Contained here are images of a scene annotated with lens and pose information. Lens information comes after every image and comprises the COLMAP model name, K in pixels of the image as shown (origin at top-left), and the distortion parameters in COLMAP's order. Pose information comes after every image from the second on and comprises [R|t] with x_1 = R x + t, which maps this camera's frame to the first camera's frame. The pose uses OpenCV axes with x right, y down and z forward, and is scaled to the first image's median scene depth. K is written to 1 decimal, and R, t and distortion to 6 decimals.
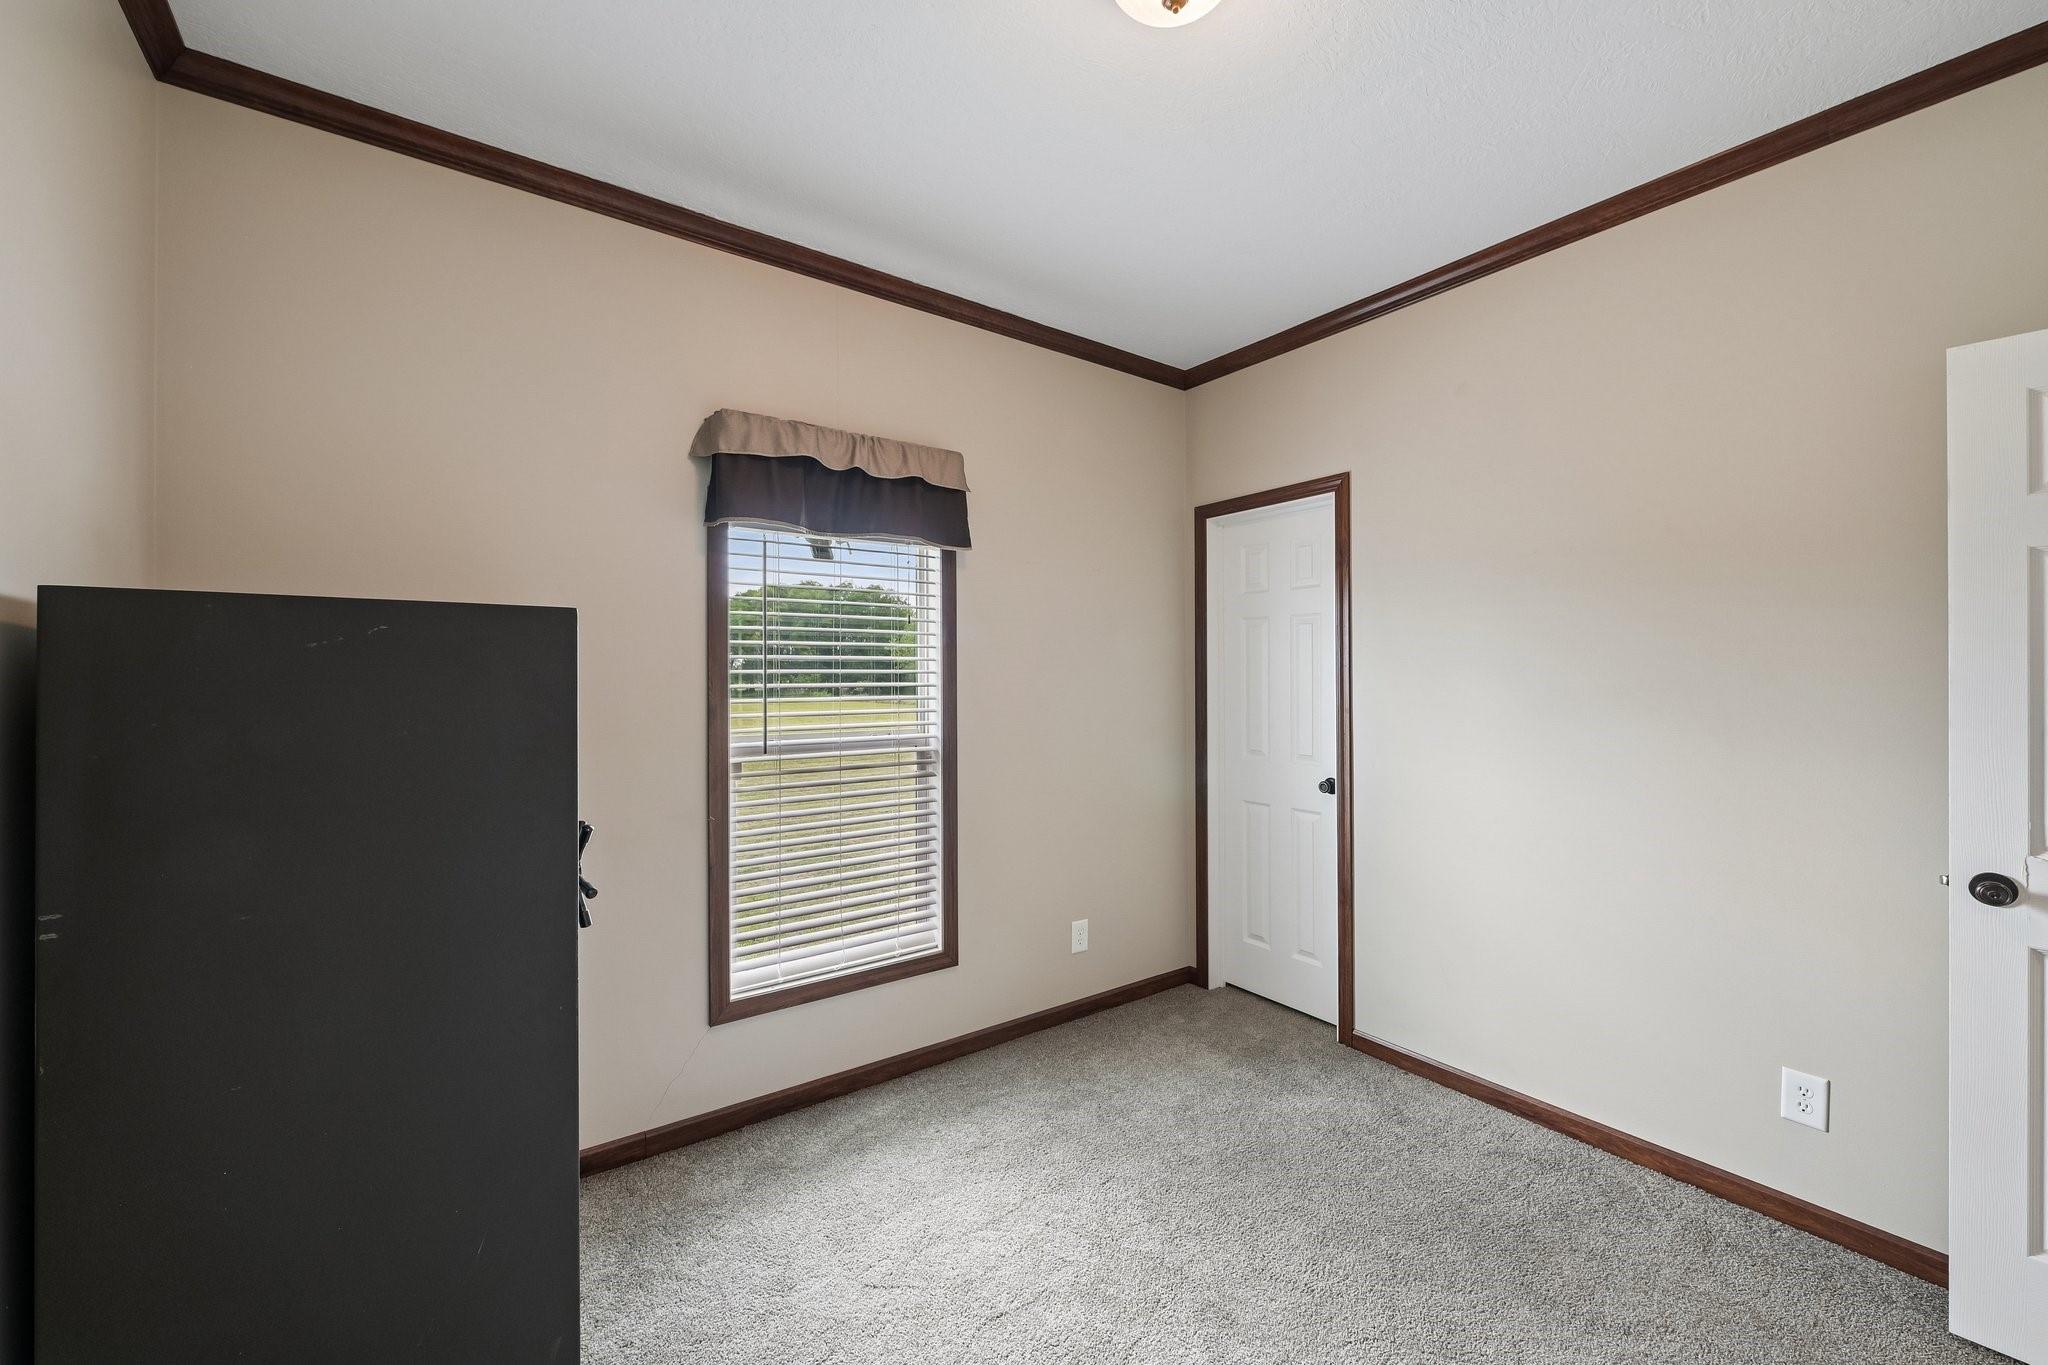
lens RADIAL K [[823.5, 0, 1019.3], [0, 823.5, 673.7], [0, 0, 1]] dist [-0.001323, -0.000772]
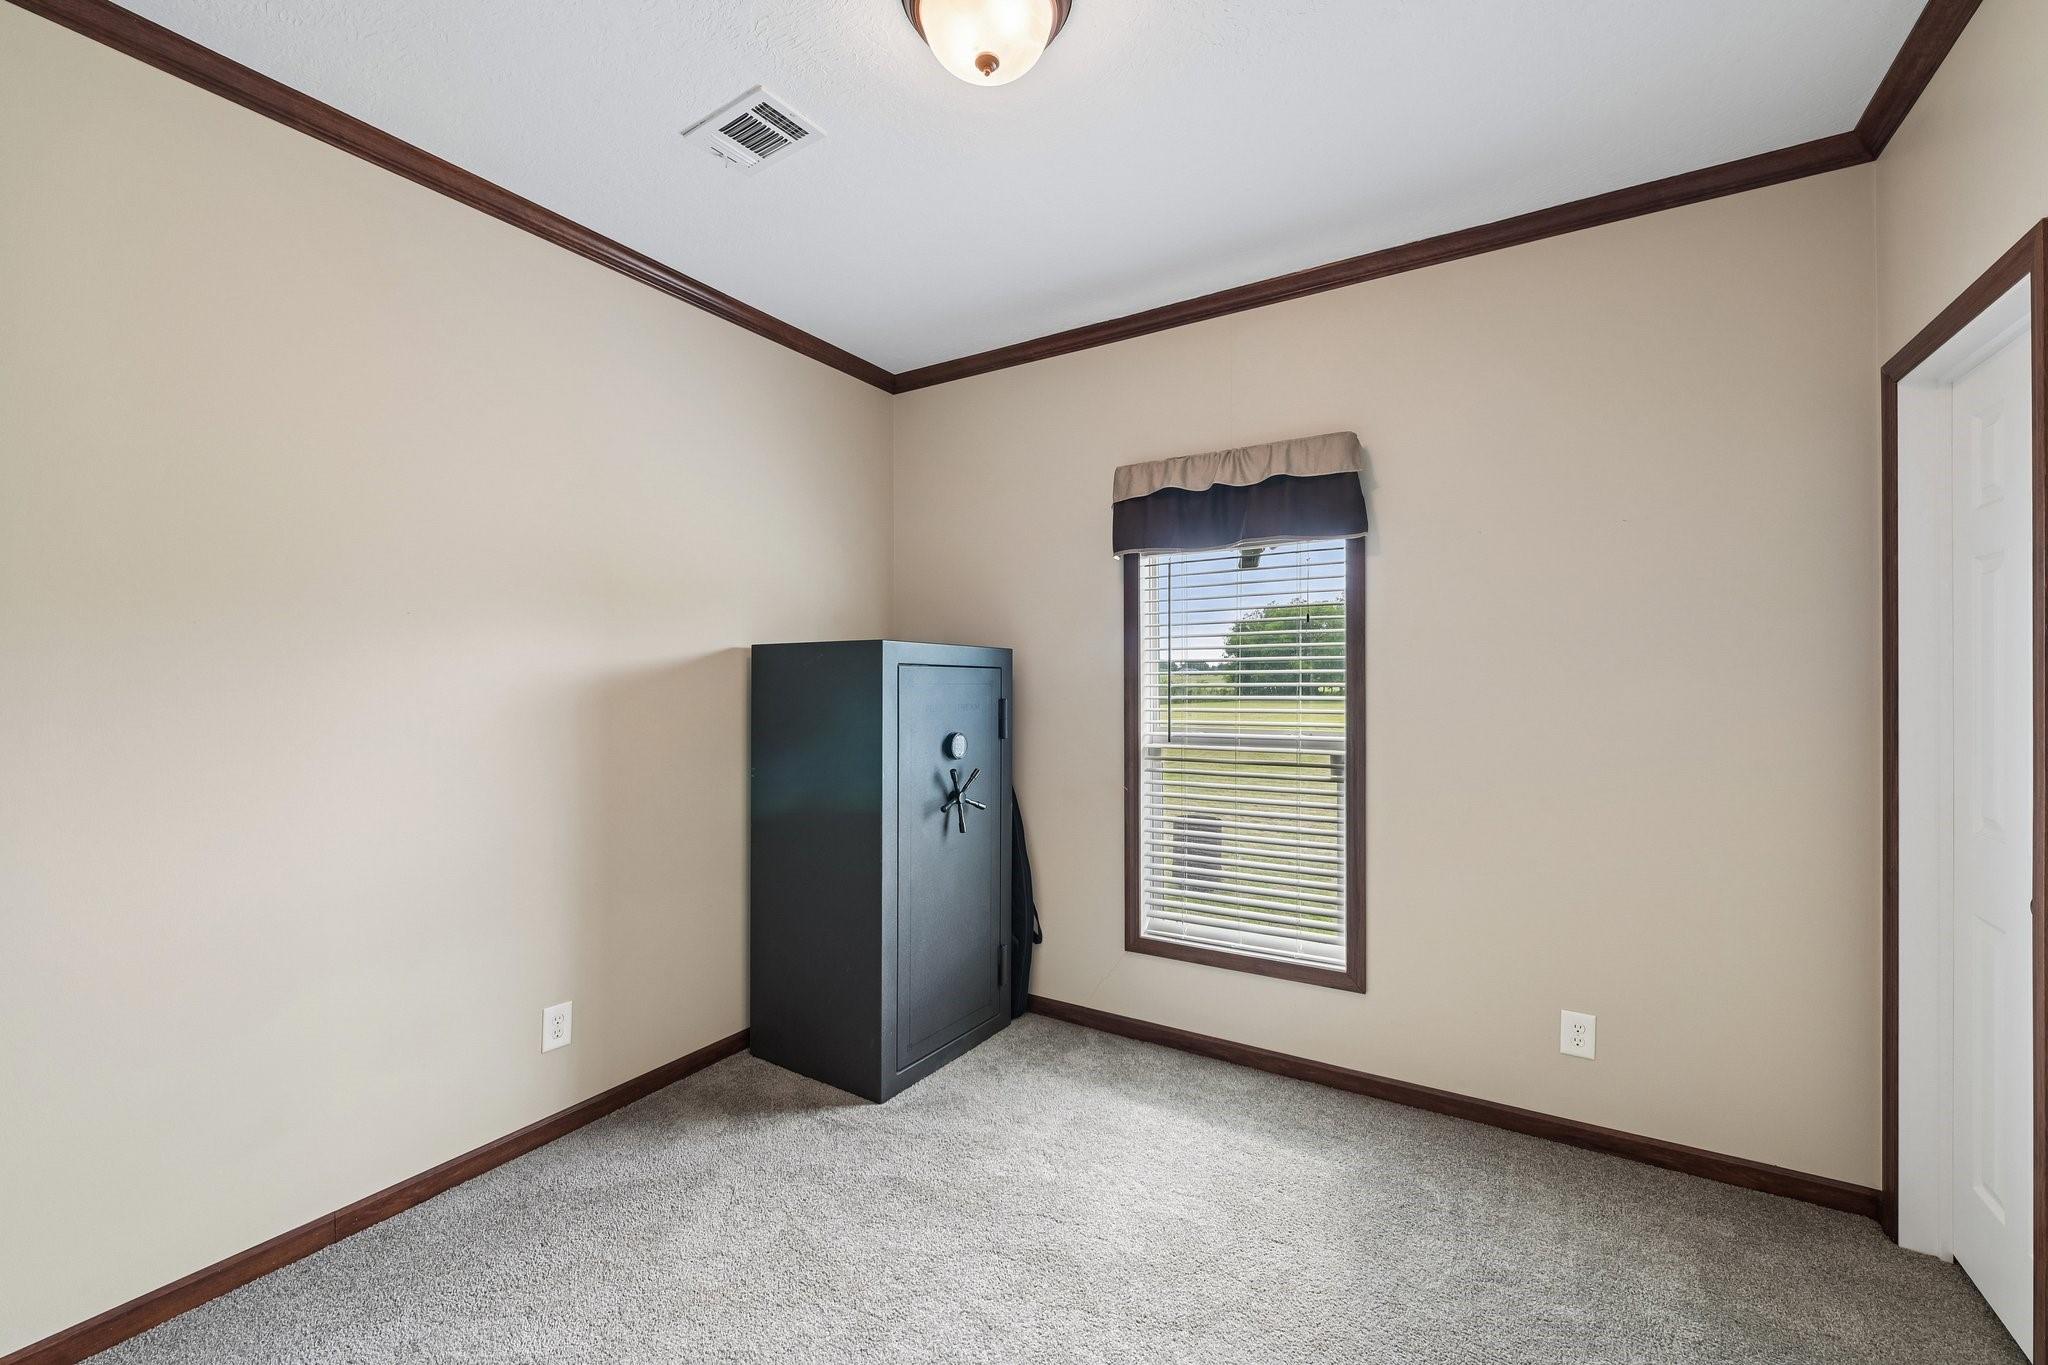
lens RADIAL K [[823.5, 0, 1019.3], [0, 823.5, 673.7], [0, 0, 1]] dist [-0.001323, -0.000772]
pose [[0.369038, -0.004879, -0.929402, 0.664610], [0.010064, 0.999949, -0.001253, -0.001851], [0.929360, -0.008891, 0.369068, 0.330629]]
